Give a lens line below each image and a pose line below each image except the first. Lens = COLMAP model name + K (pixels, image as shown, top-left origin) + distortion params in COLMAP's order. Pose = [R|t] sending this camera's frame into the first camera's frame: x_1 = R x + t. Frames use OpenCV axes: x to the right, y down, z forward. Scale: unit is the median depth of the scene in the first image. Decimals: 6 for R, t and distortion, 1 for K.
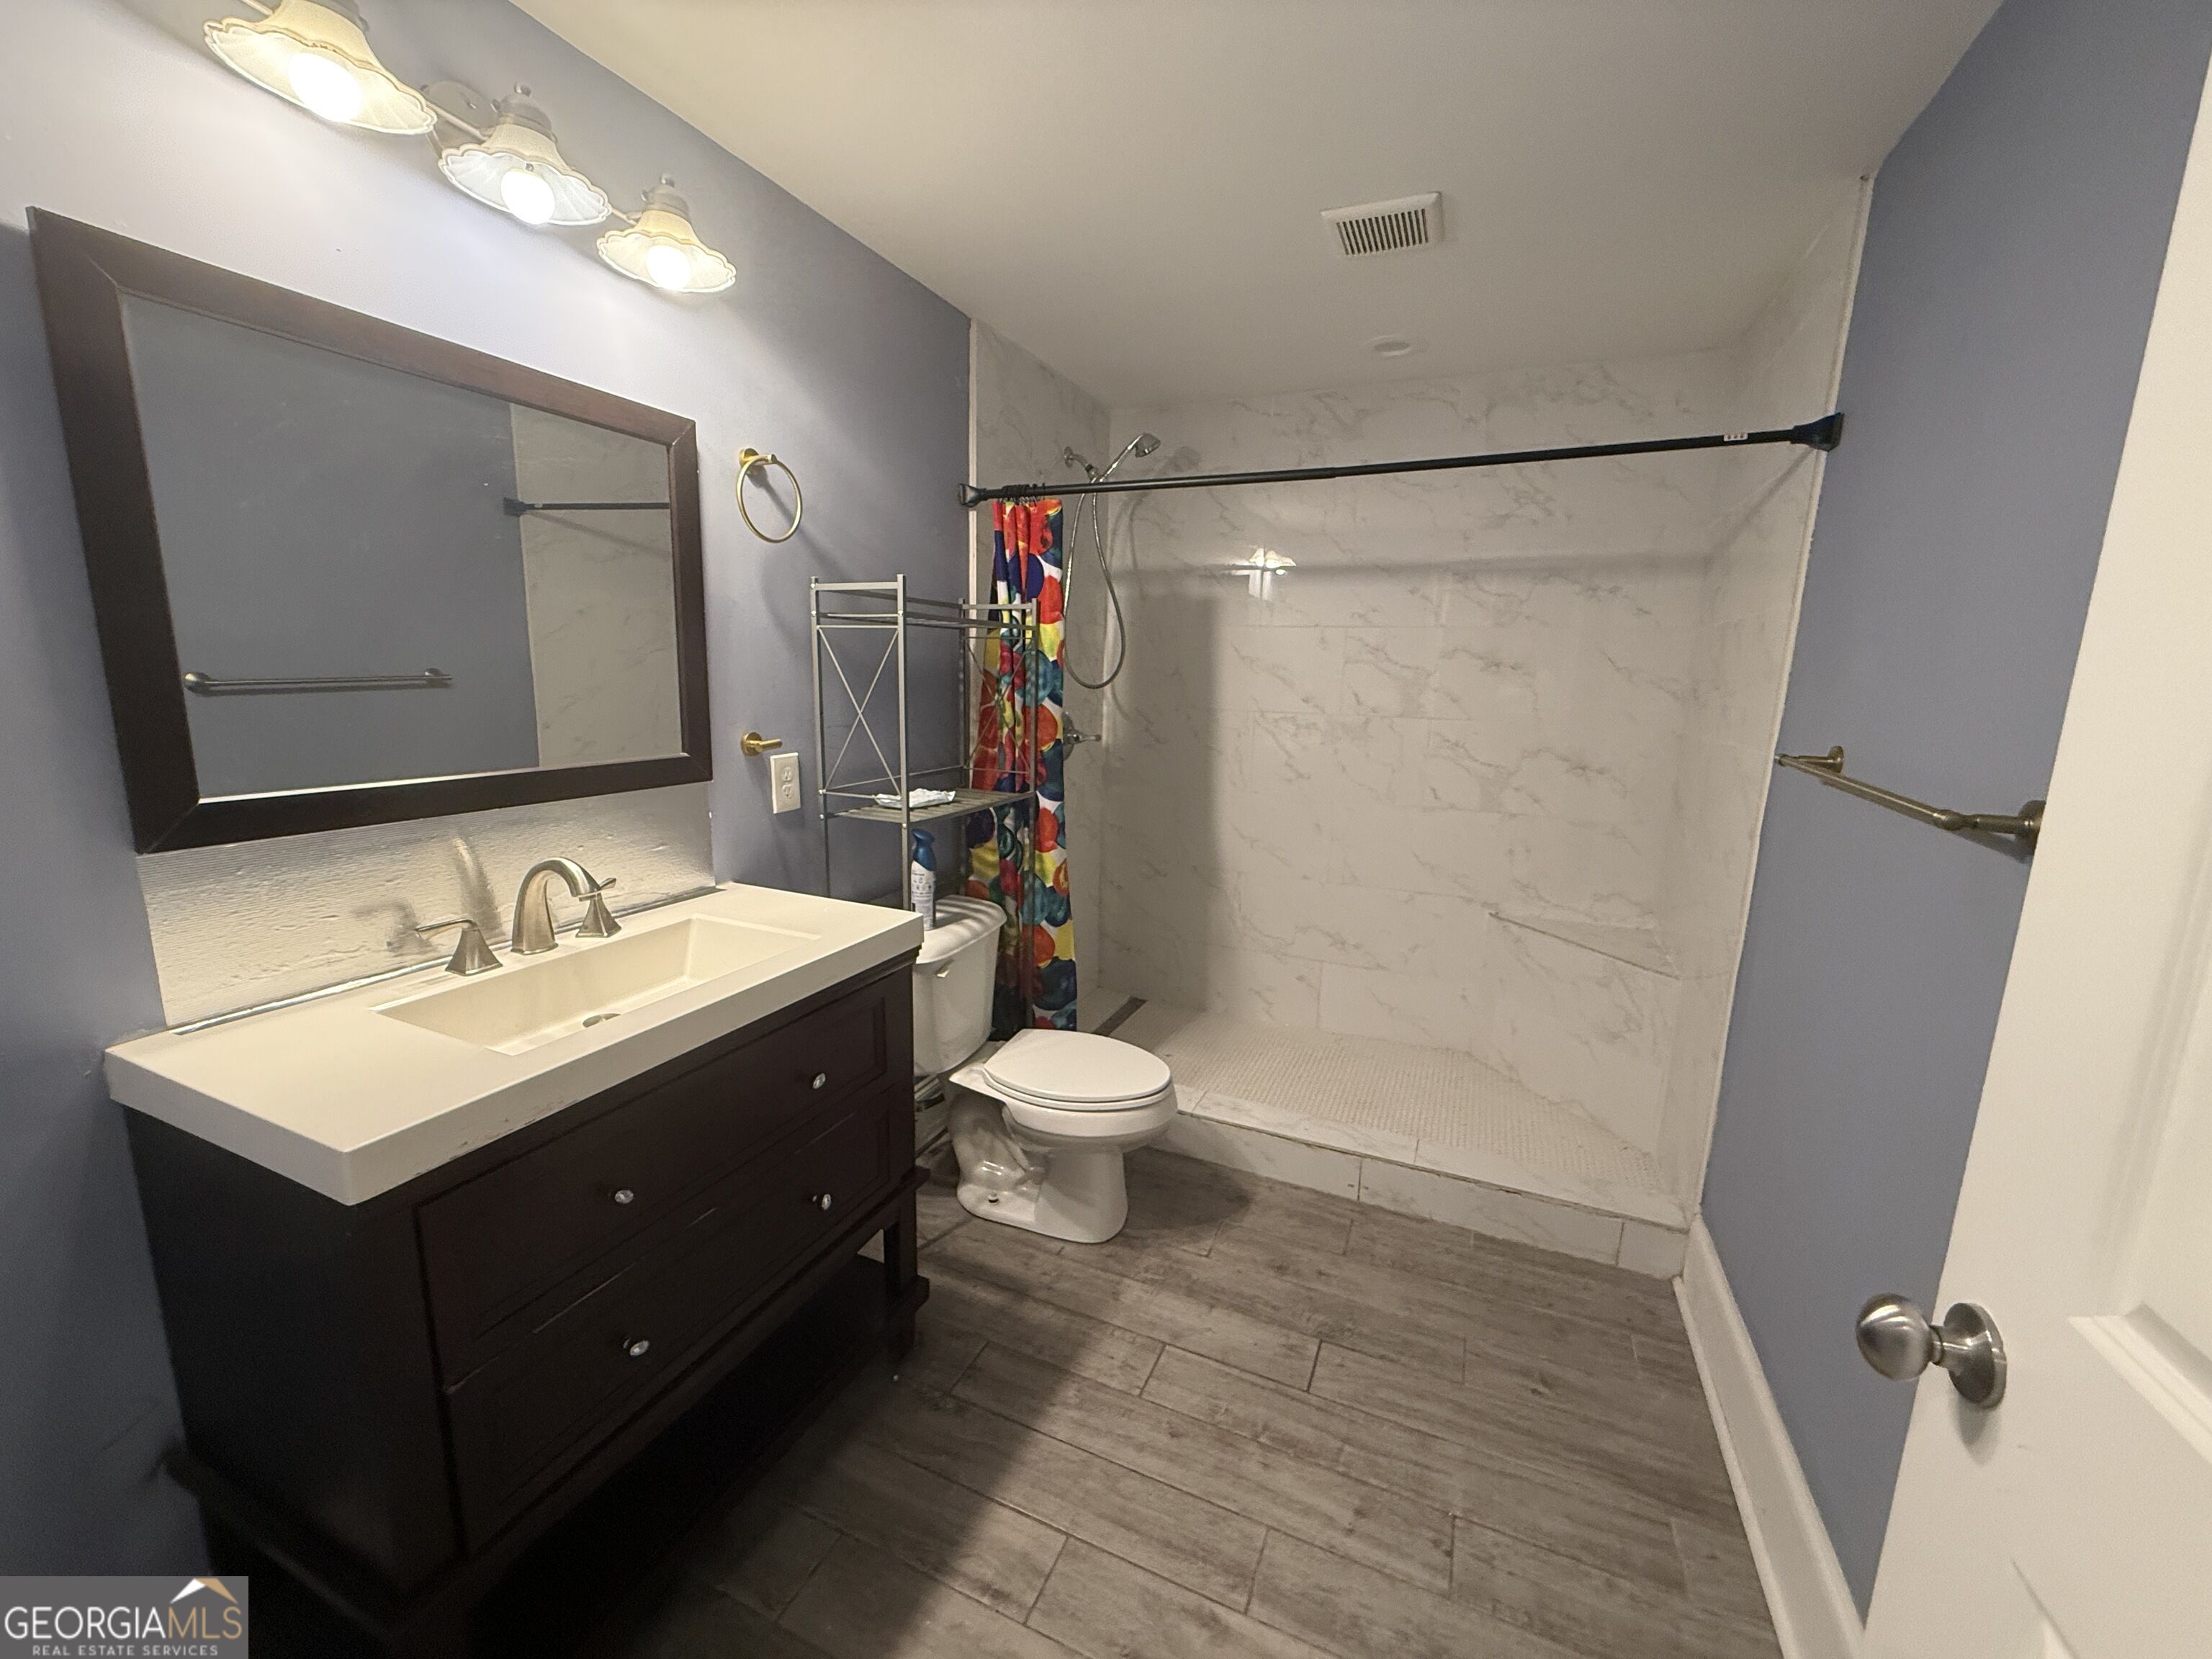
lens RADIAL K [[880.3, 0, 1097.6], [0, 880.3, 834.6], [0, 0, 1]] dist [0.002000, -0.002044]
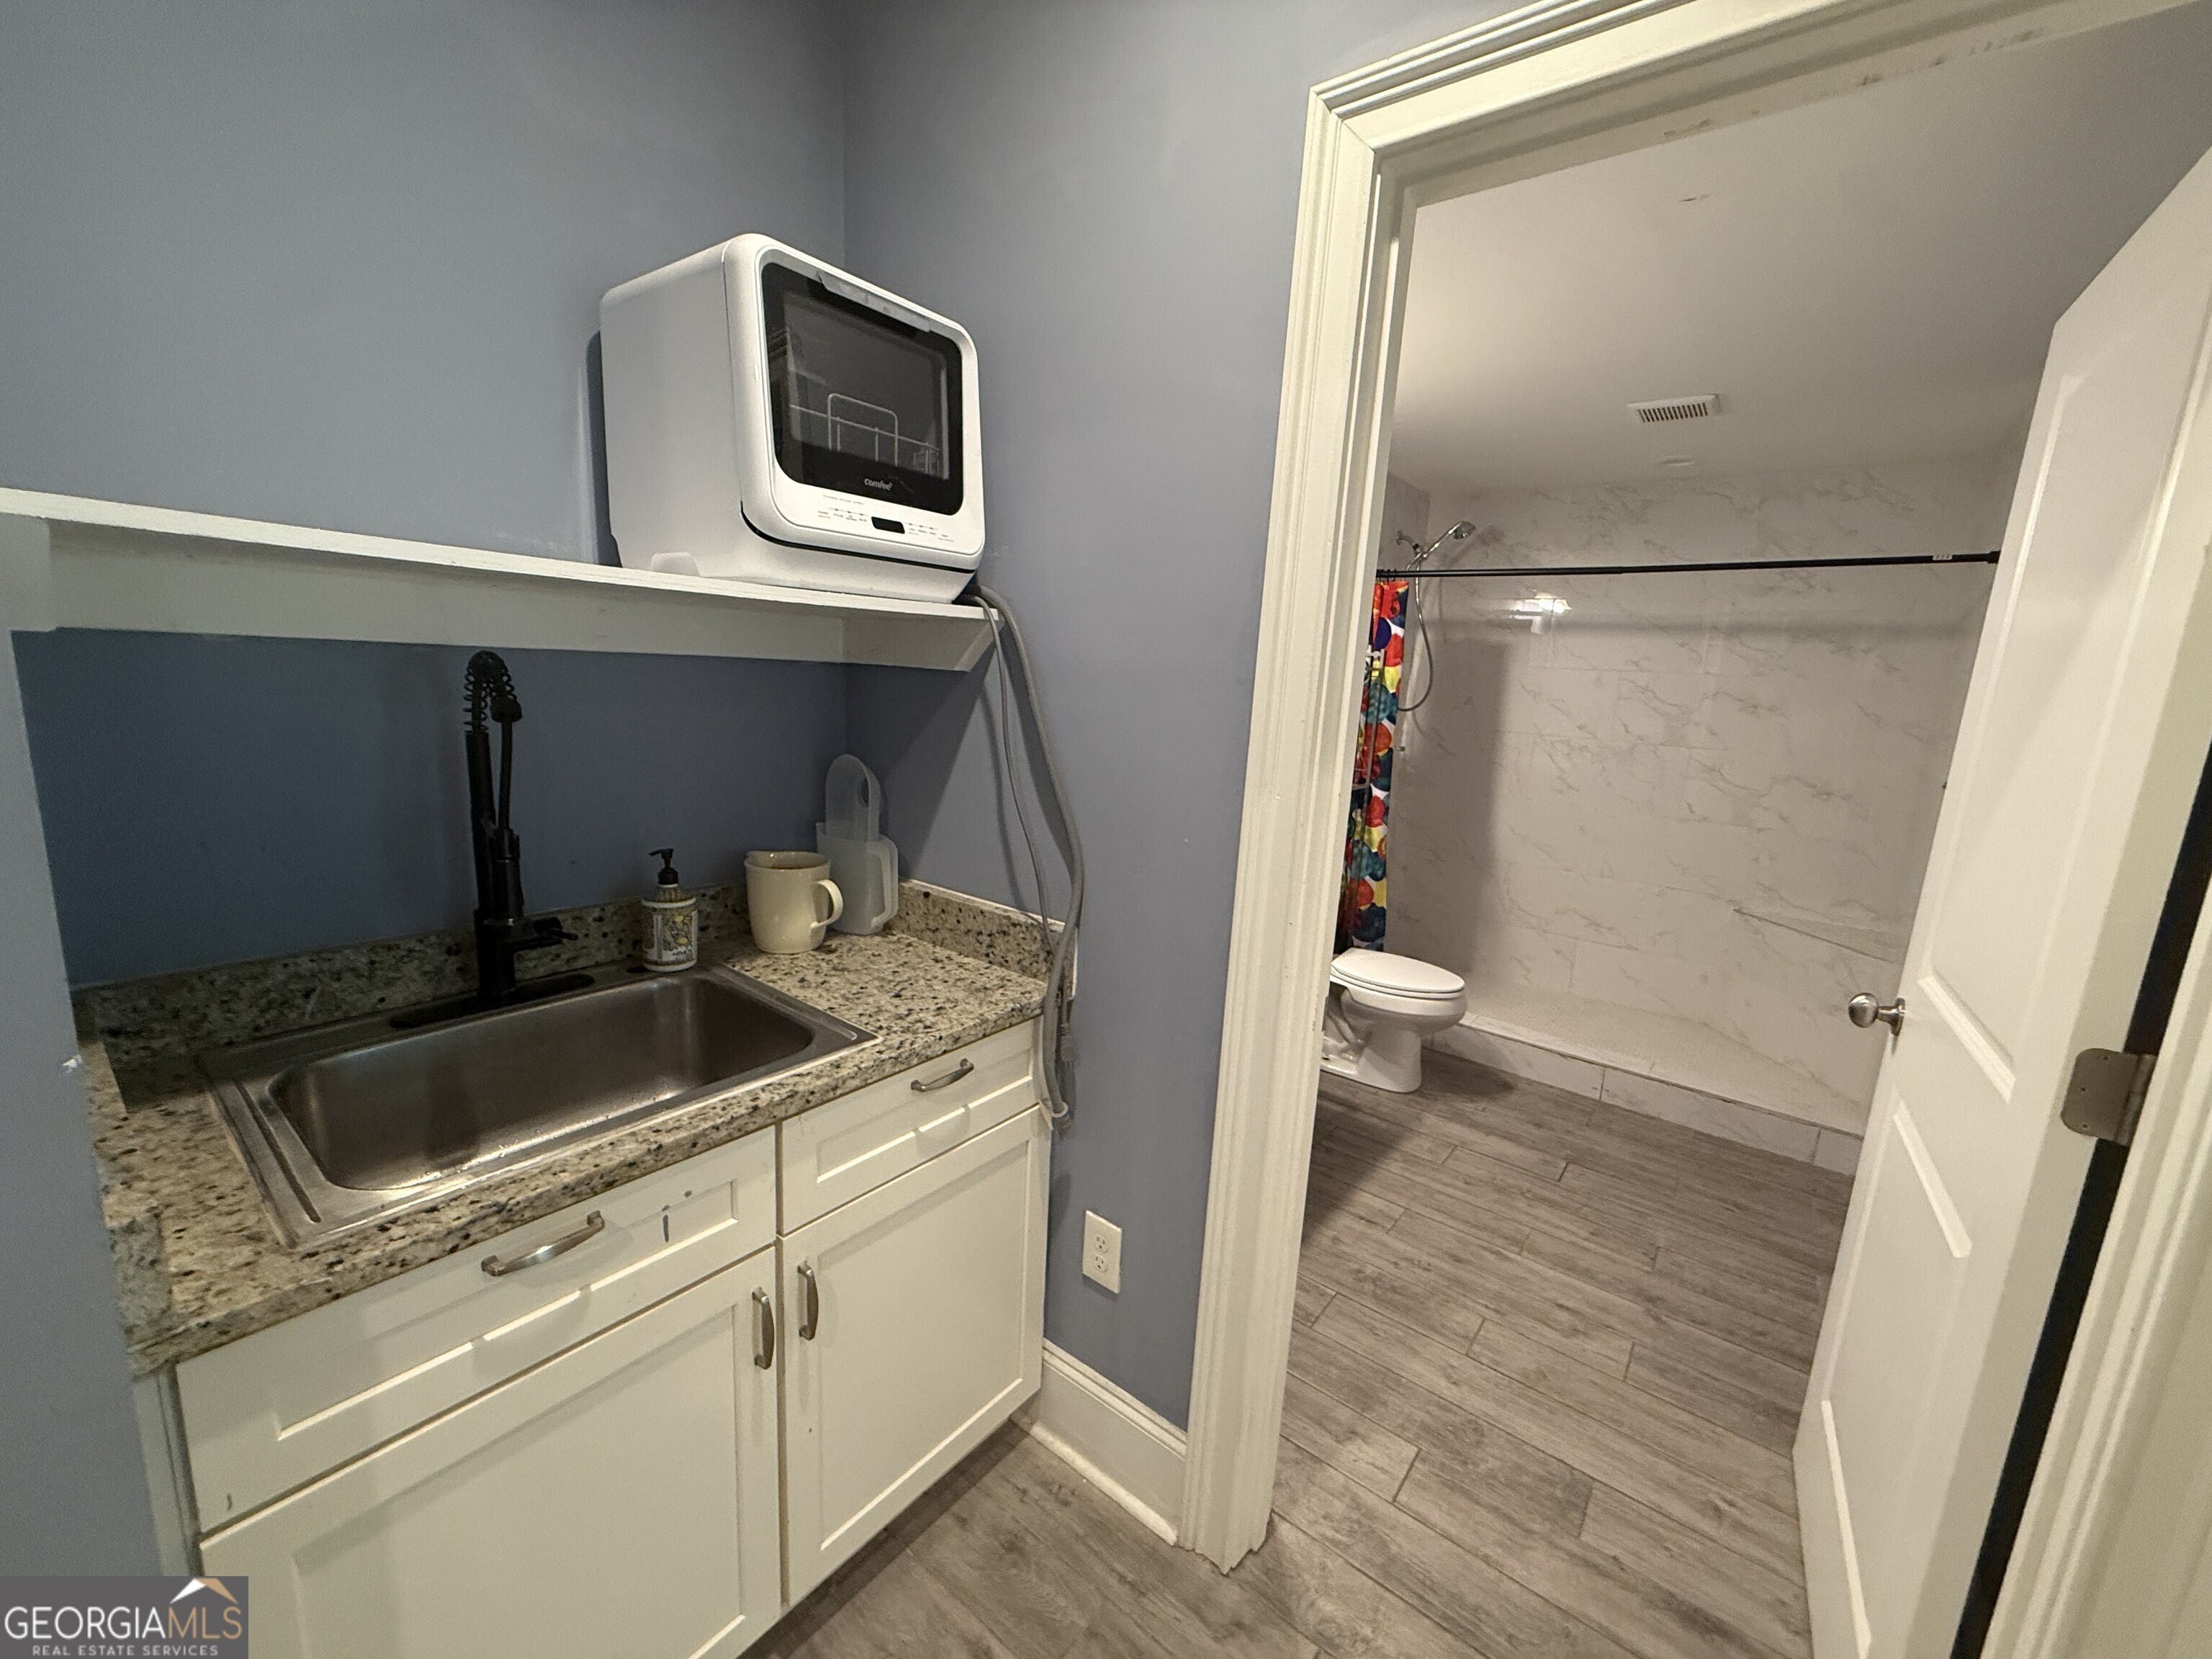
lens RADIAL K [[880.3, 0, 1097.6], [0, 880.3, 834.6], [0, 0, 1]] dist [0.002000, -0.002044]
pose [[0.968617, 0.074596, -0.237099, -0.158283], [-0.076848, 0.997043, -0.000258, 0.068822], [0.236378, 0.018471, 0.971486, -0.495748]]
